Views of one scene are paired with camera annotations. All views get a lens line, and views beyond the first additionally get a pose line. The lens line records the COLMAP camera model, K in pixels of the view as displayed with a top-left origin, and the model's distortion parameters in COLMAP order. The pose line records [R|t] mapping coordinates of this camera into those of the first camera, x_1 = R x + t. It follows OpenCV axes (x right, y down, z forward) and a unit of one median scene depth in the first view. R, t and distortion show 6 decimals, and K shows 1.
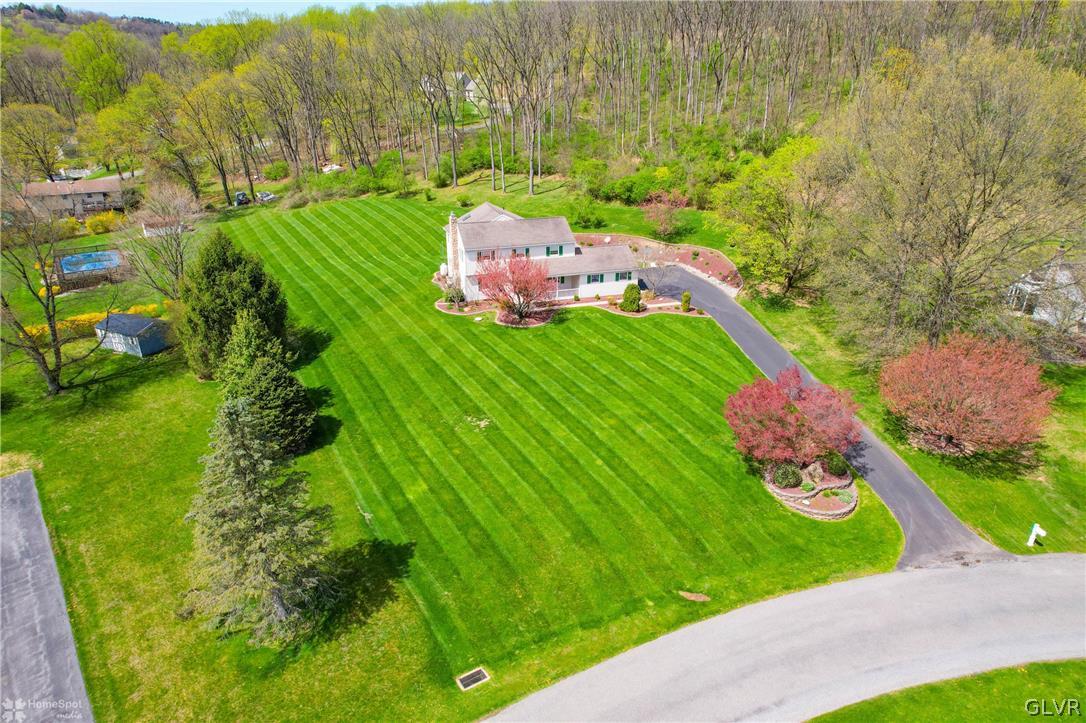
lens RADIAL K [[695.3, 0, 539.5], [0, 695.3, 362.3], [0, 0, 1]] dist [-0.067366, 0.052660]
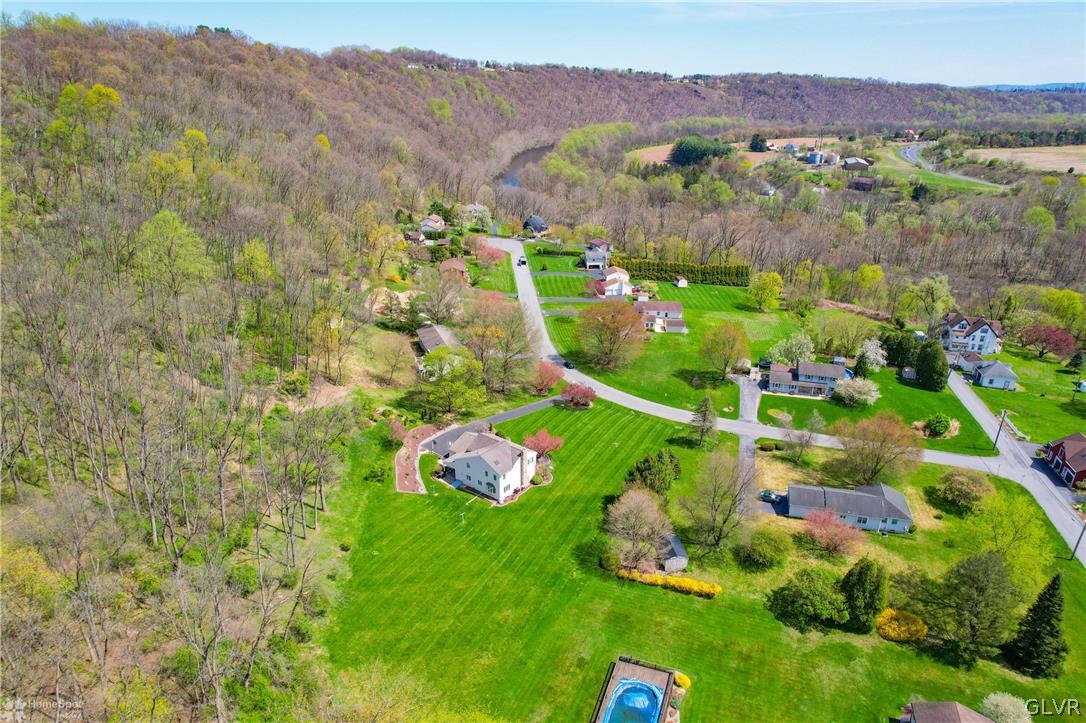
lens RADIAL K [[695.3, 0, 539.5], [0, 695.3, 362.3], [0, 0, 1]] dist [-0.067366, 0.052660]
pose [[-0.566267, -0.318117, 0.760357, -1.453200], [0.321947, 0.763858, 0.559348, -1.385847], [-0.758743, 0.561535, -0.330131, 1.430459]]
